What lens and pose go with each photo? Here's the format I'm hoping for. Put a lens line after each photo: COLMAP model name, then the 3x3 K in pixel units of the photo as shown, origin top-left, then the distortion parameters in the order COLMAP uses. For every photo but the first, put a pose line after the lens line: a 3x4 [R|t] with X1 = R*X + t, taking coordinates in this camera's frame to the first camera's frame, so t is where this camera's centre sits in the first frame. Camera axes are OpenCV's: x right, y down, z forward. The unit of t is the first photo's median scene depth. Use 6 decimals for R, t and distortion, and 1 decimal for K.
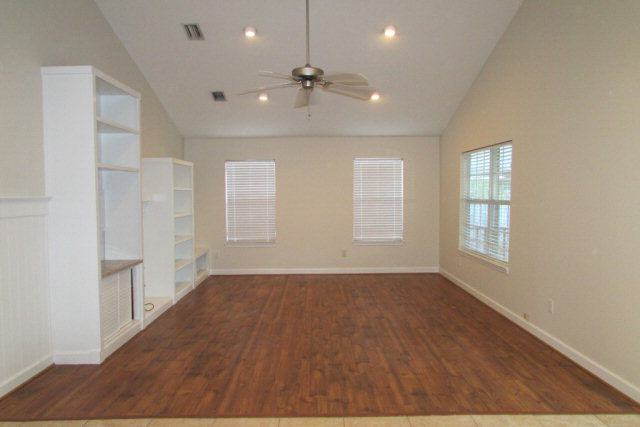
lens RADIAL K [[466.8, 0, 315.0], [0, 466.8, 213.3], [0, 0, 1]] dist [-0.007346, -0.005764]
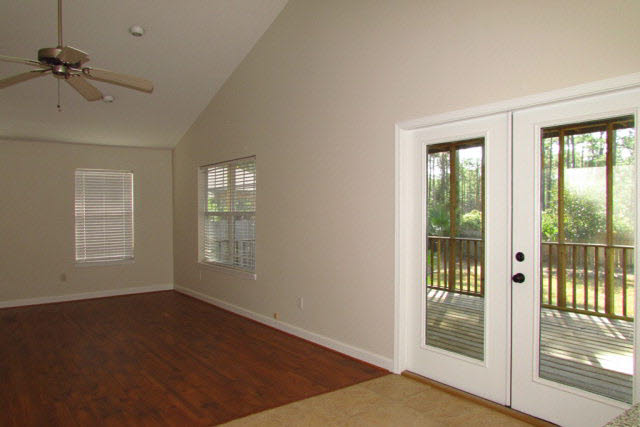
lens RADIAL K [[466.8, 0, 315.0], [0, 466.8, 213.3], [0, 0, 1]] dist [-0.007346, -0.005764]
pose [[0.807255, -0.005292, 0.590179, -0.131492], [0.033362, 0.998770, -0.036677, 0.026713], [-0.589259, 0.049298, 0.806439, 0.057800]]
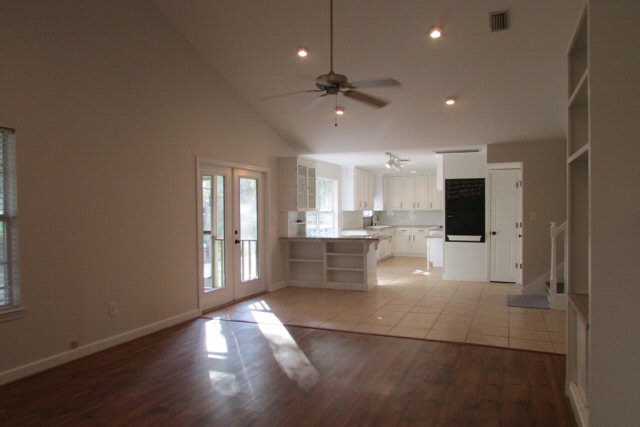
lens RADIAL K [[466.8, 0, 315.0], [0, 466.8, 213.3], [0, 0, 1]] dist [-0.007346, -0.005764]
pose [[-0.924579, 0.009506, 0.380871, -0.337390], [0.031650, 0.998150, 0.051918, -0.062452], [-0.379673, 0.060056, -0.923170, 1.814401]]
